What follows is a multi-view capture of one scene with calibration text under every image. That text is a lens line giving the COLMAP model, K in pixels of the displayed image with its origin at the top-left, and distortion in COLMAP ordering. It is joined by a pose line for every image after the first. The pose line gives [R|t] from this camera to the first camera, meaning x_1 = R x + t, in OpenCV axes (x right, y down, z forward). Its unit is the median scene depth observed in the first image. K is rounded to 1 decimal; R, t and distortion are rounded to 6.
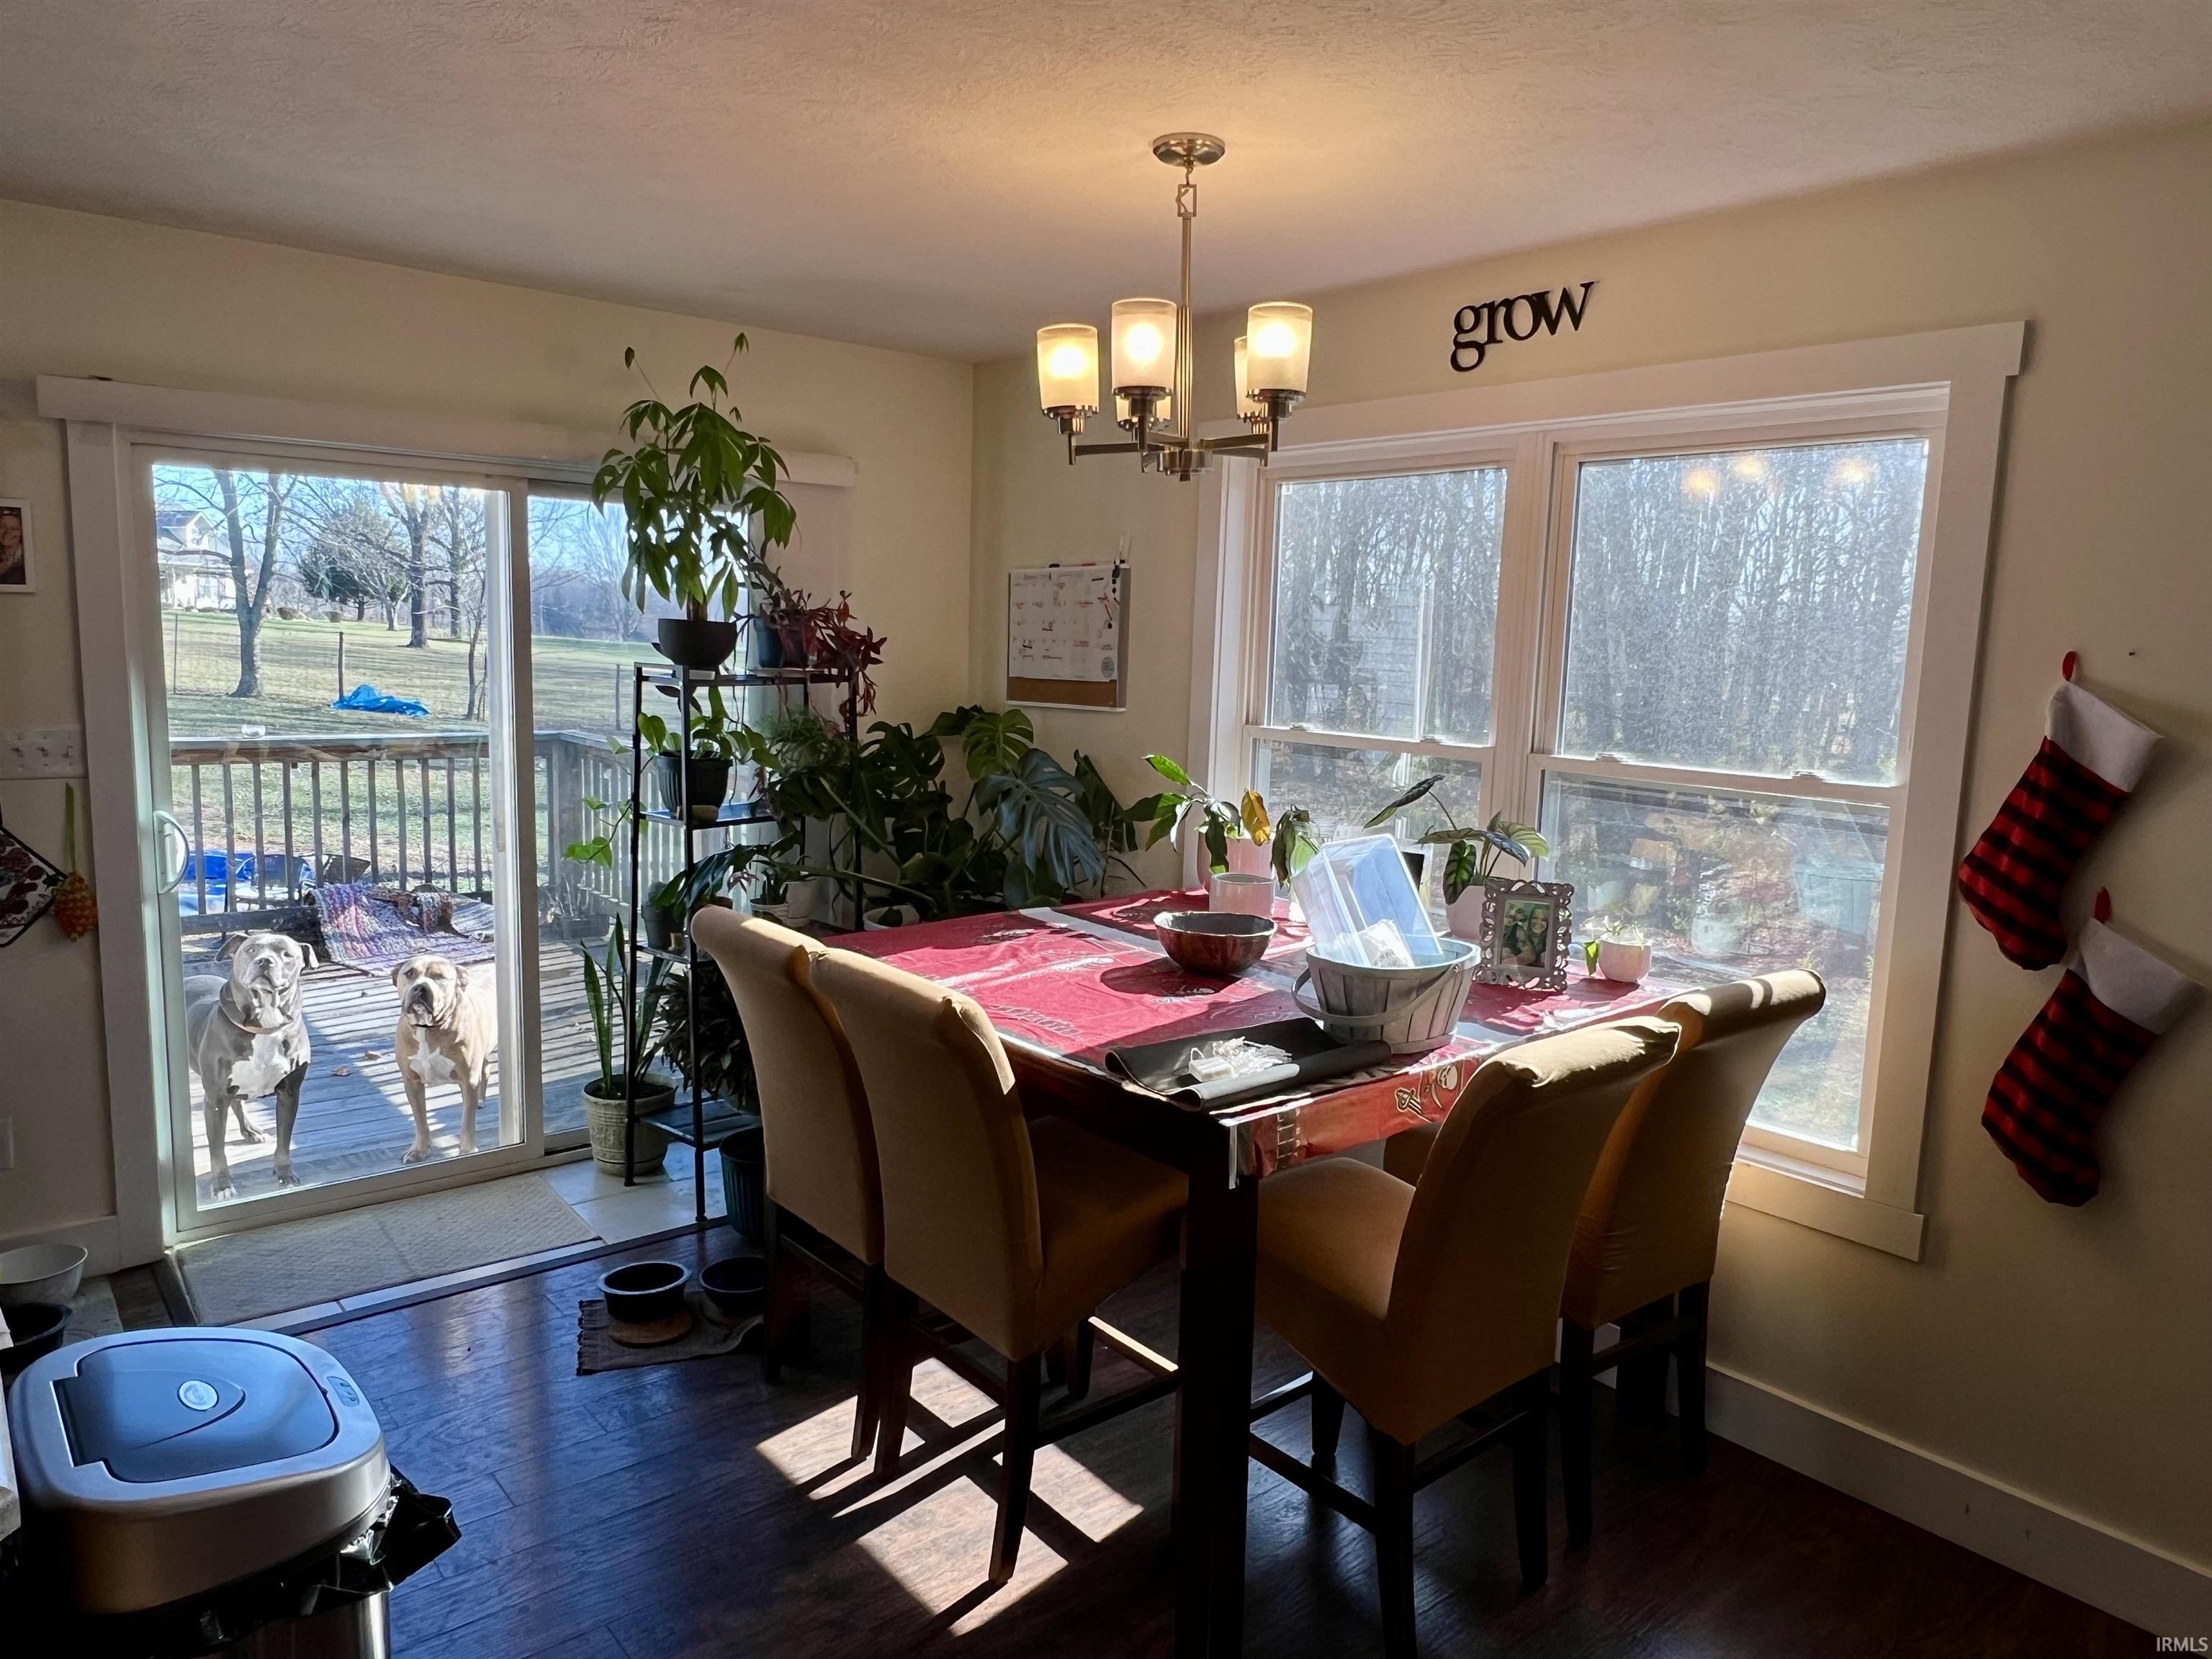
lens RADIAL K [[1458.7, 0, 1097.6], [0, 1458.7, 831.4], [0, 0, 1]] dist [-0.001557, -0.001404]
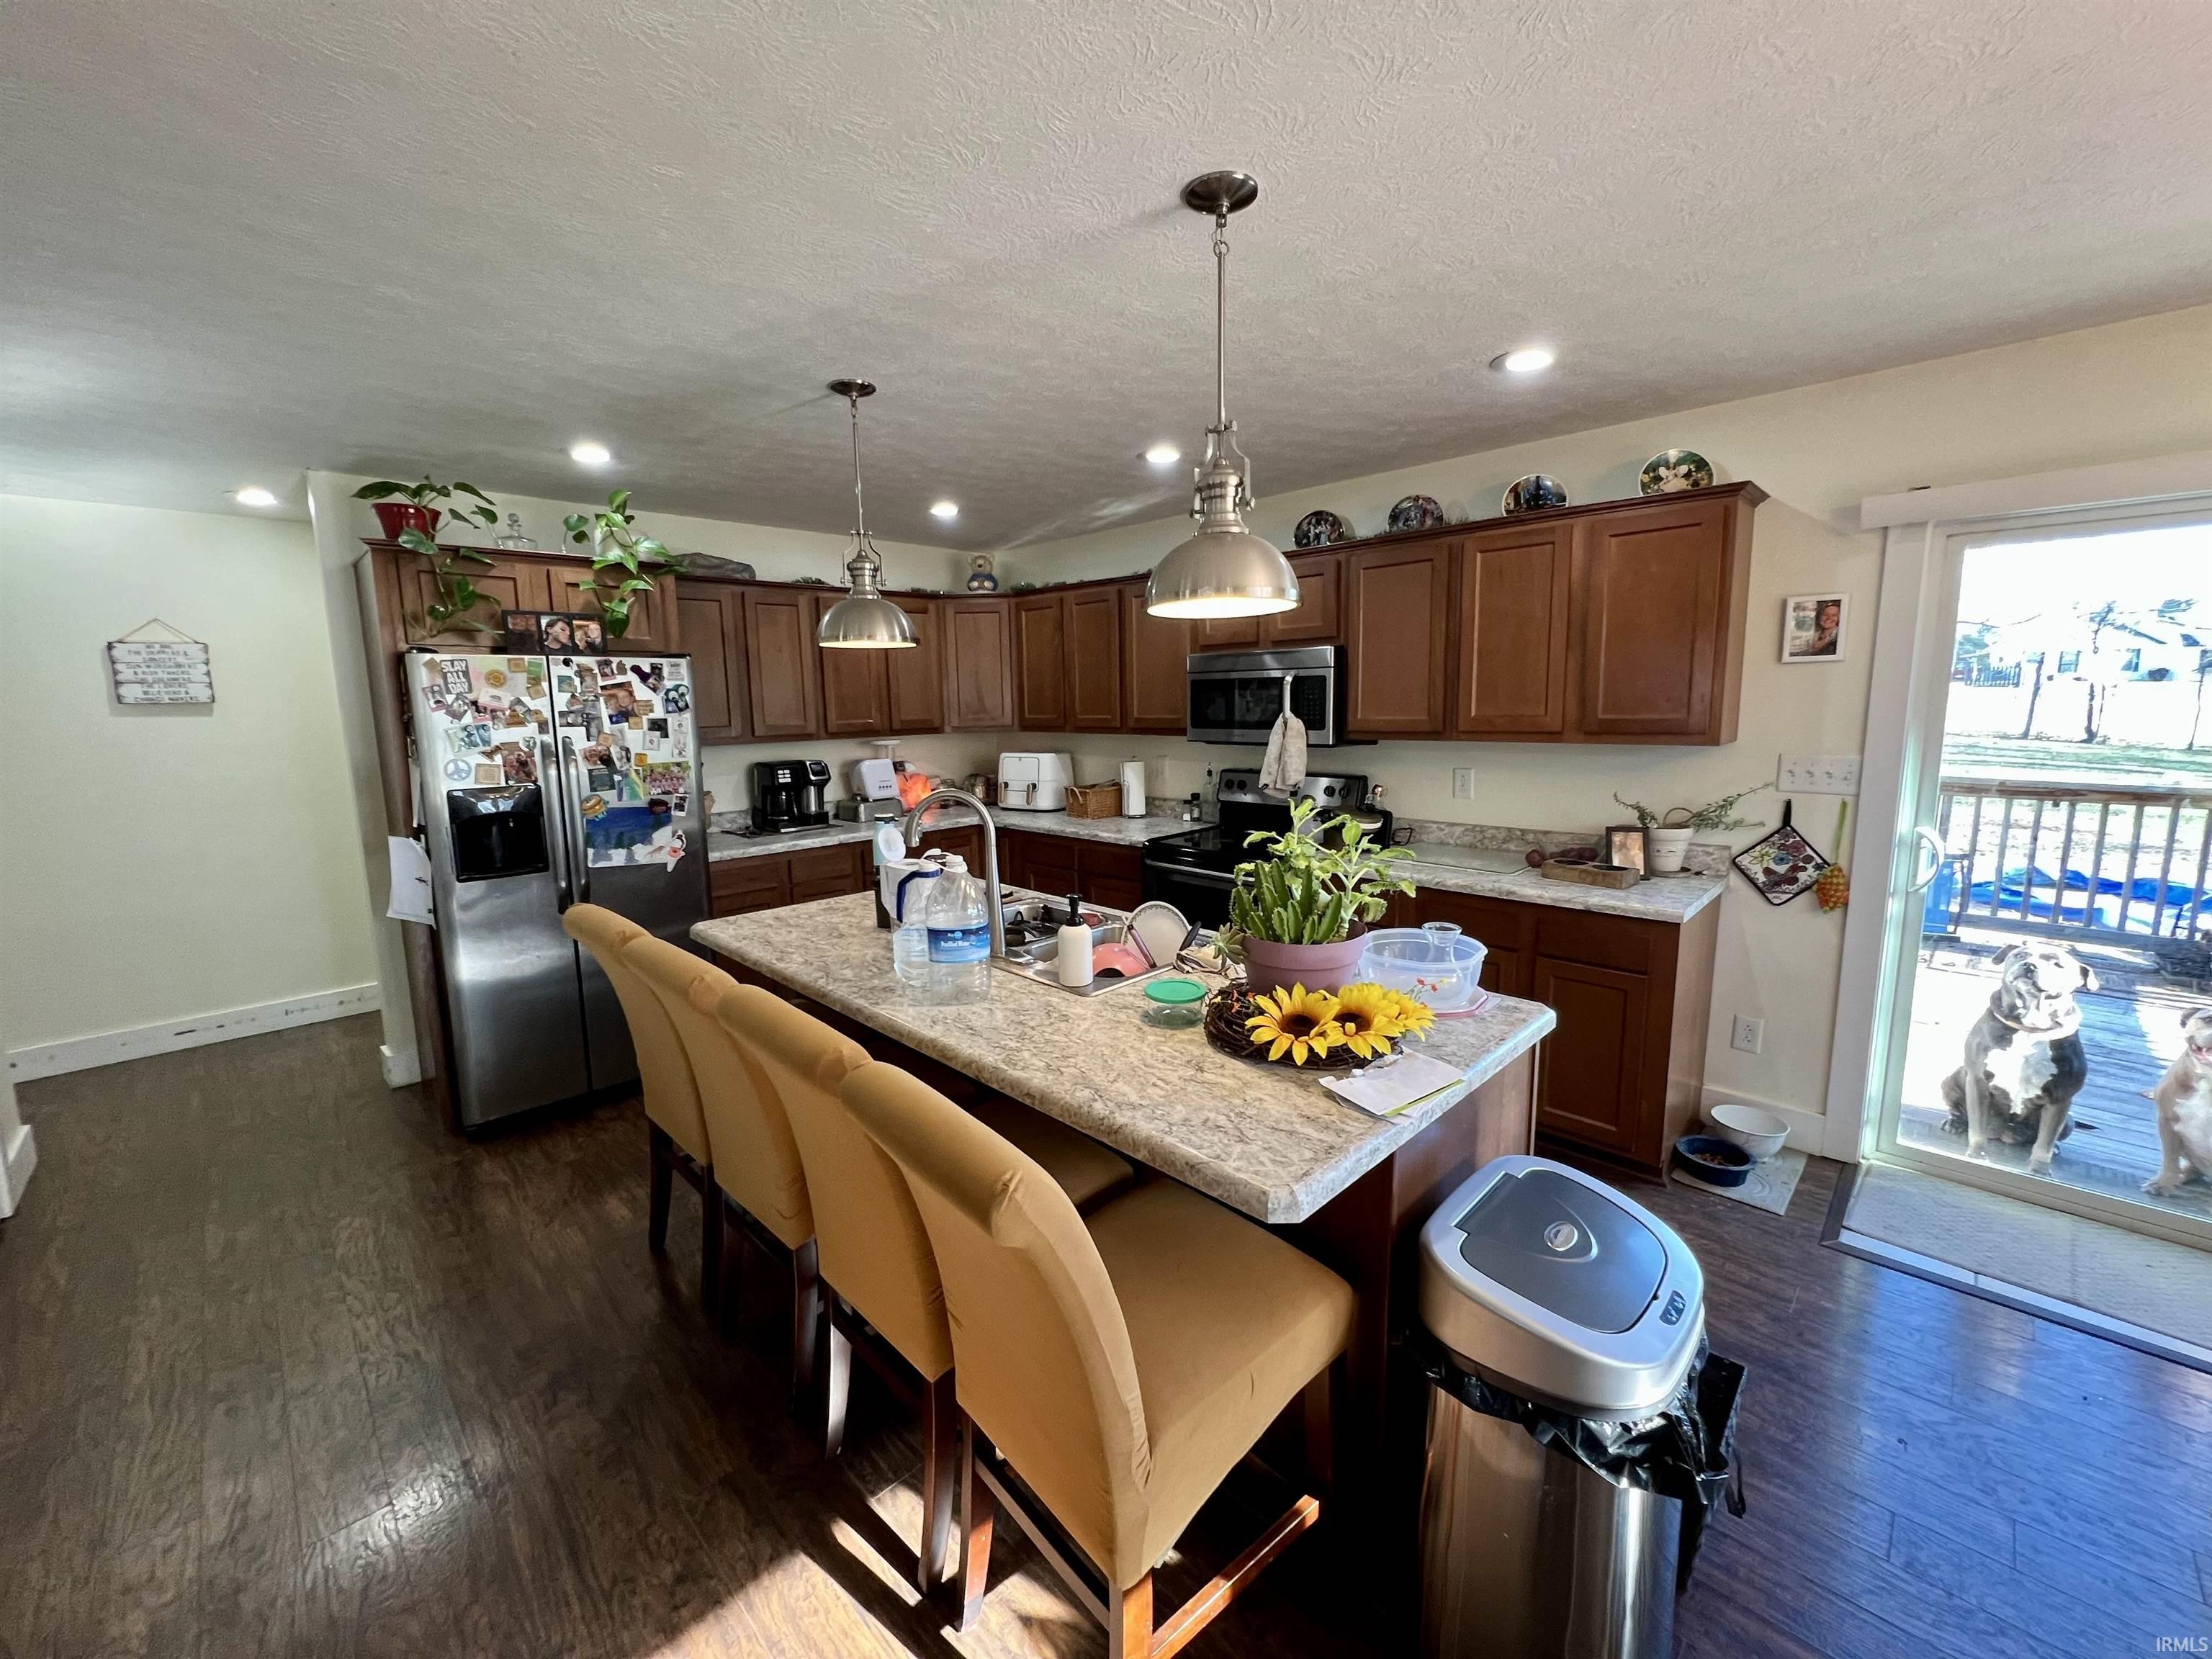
lens RADIAL K [[880.3, 0, 1103.4], [0, 880.3, 829.6], [0, 0, 1]] dist [-0.002617, 0.001185]
pose [[0.086003, 0.117306, -0.989365, 0.054597], [-0.116913, 0.987371, 0.106907, -0.011335], [0.989411, 0.106475, 0.098631, 0.230632]]
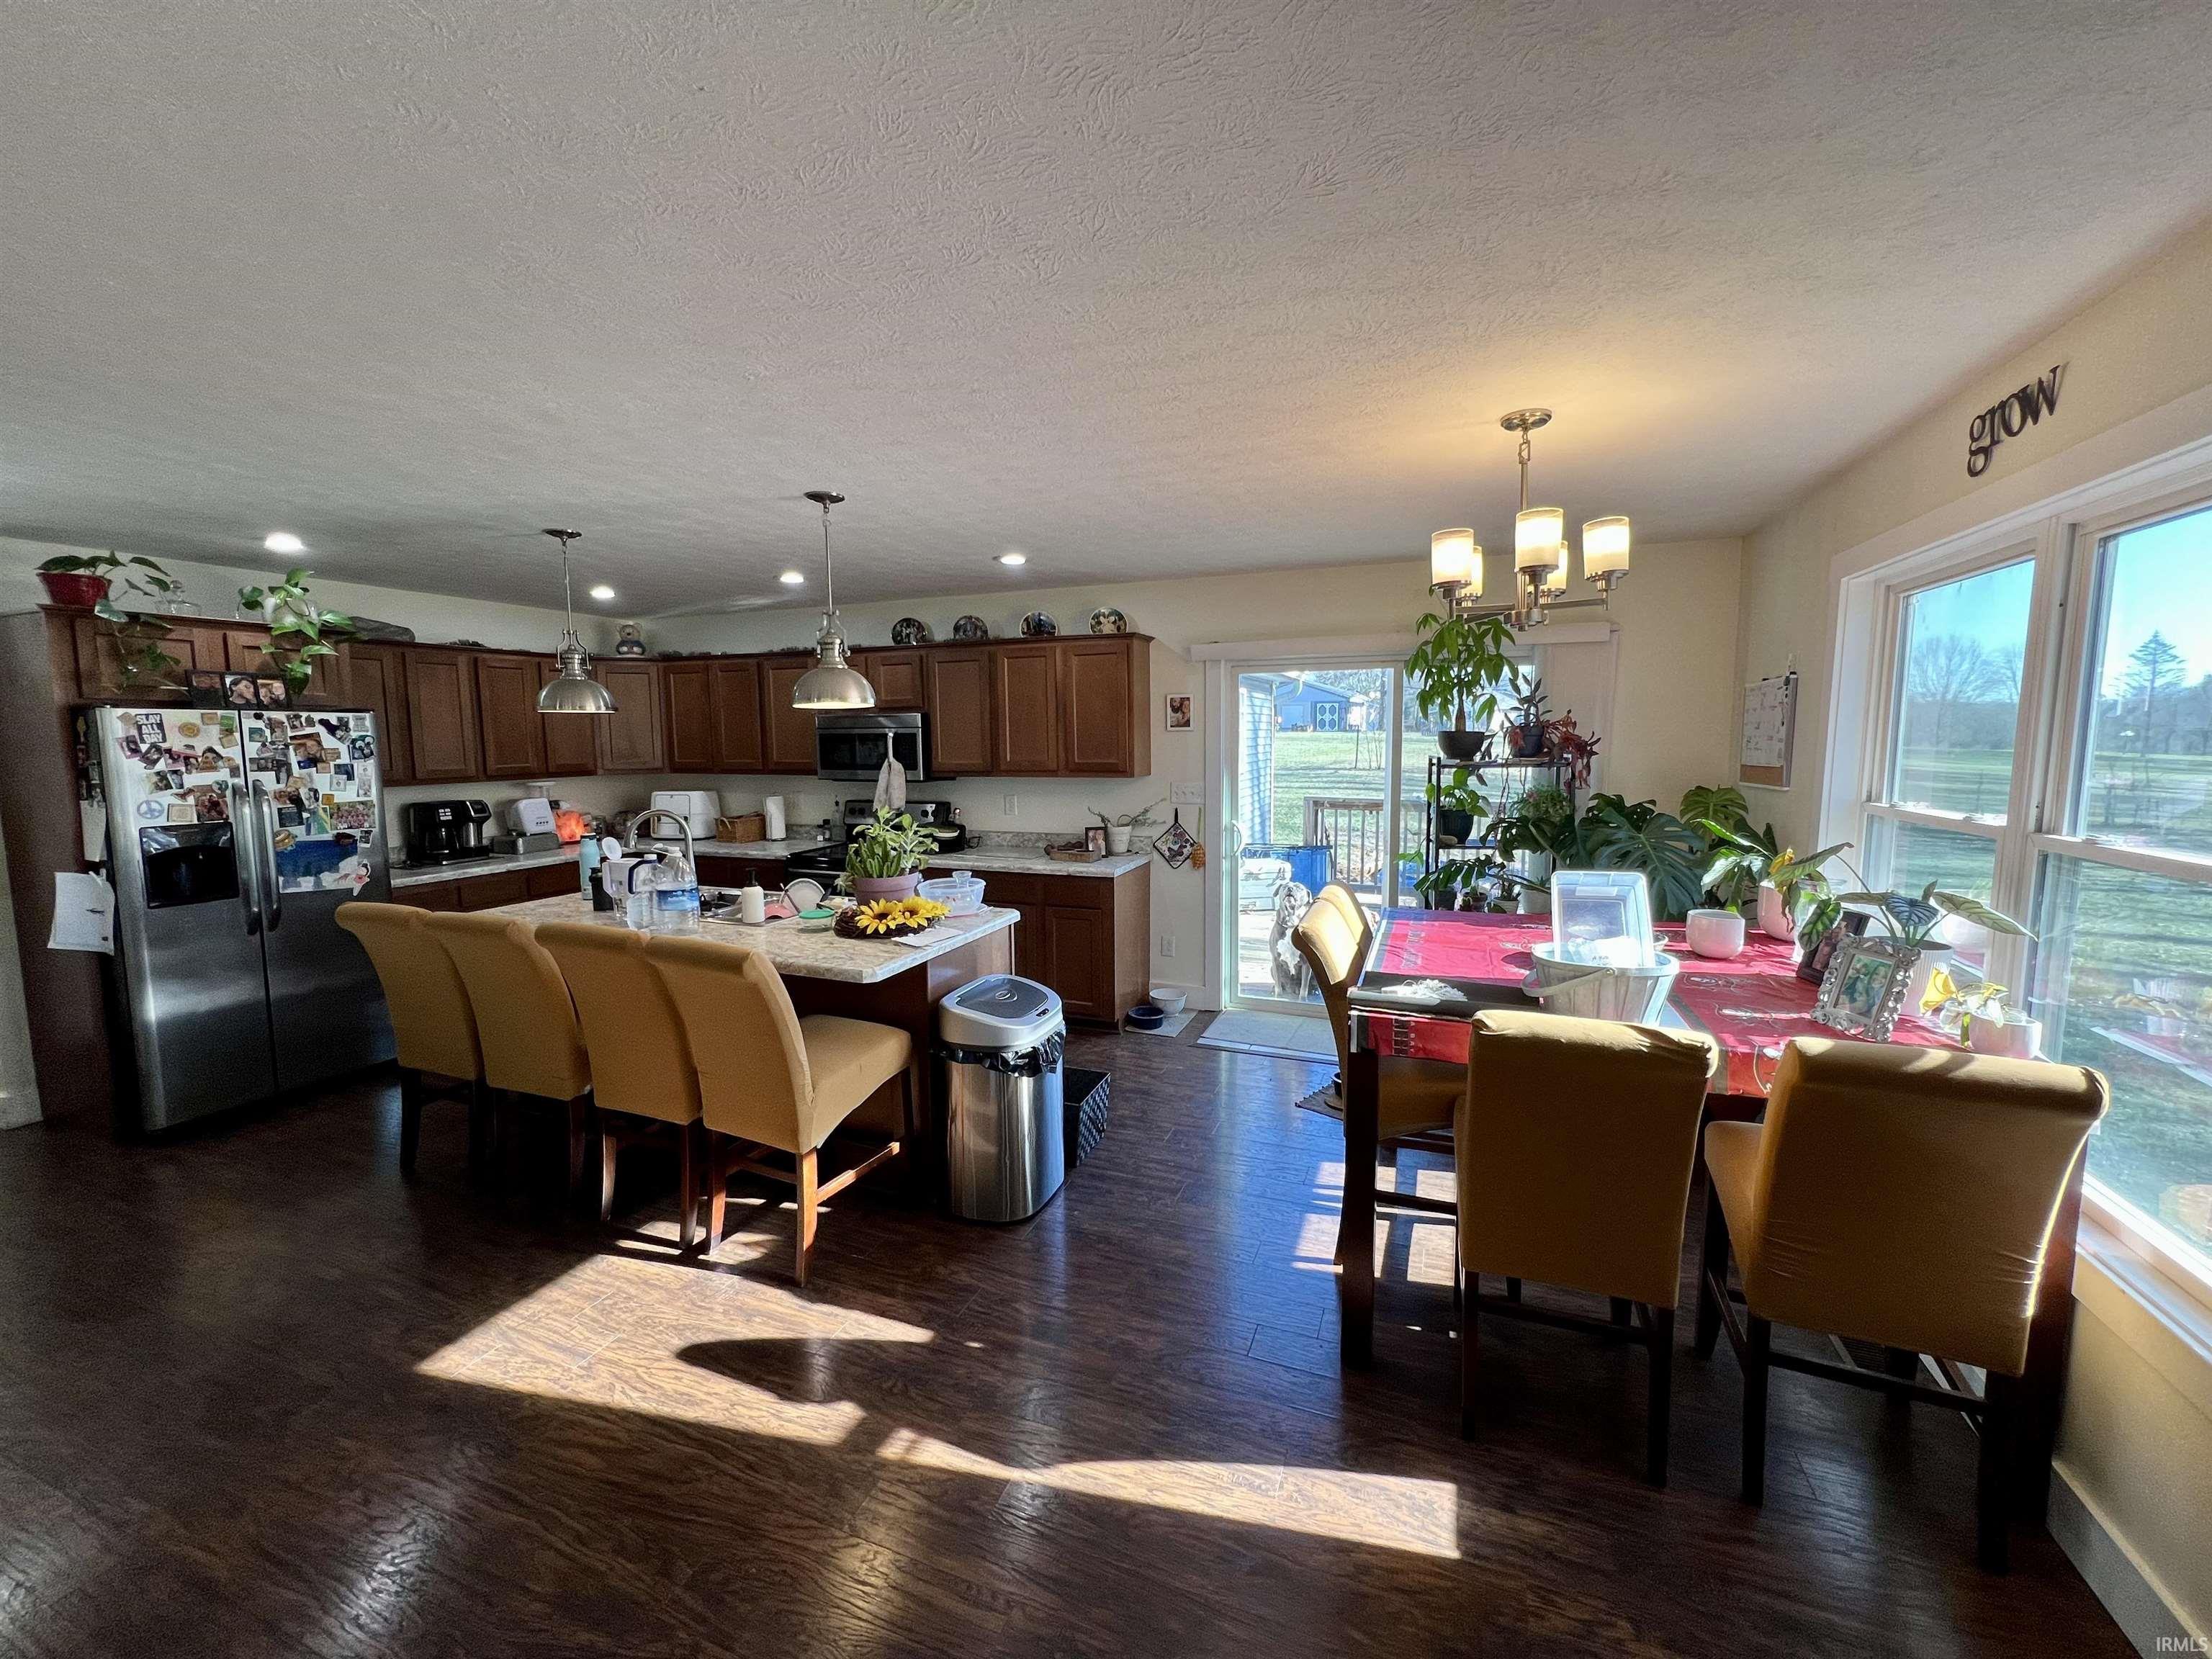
lens RADIAL K [[880.3, 0, 1104.9], [0, 880.3, 828.7], [0, 0, 1]] dist [-0.002617, 0.001185]
pose [[0.475477, 0.060604, -0.877638, 0.529415], [-0.098939, 0.994979, 0.015105, -0.001850], [0.874147, 0.079651, 0.479086, 0.143984]]
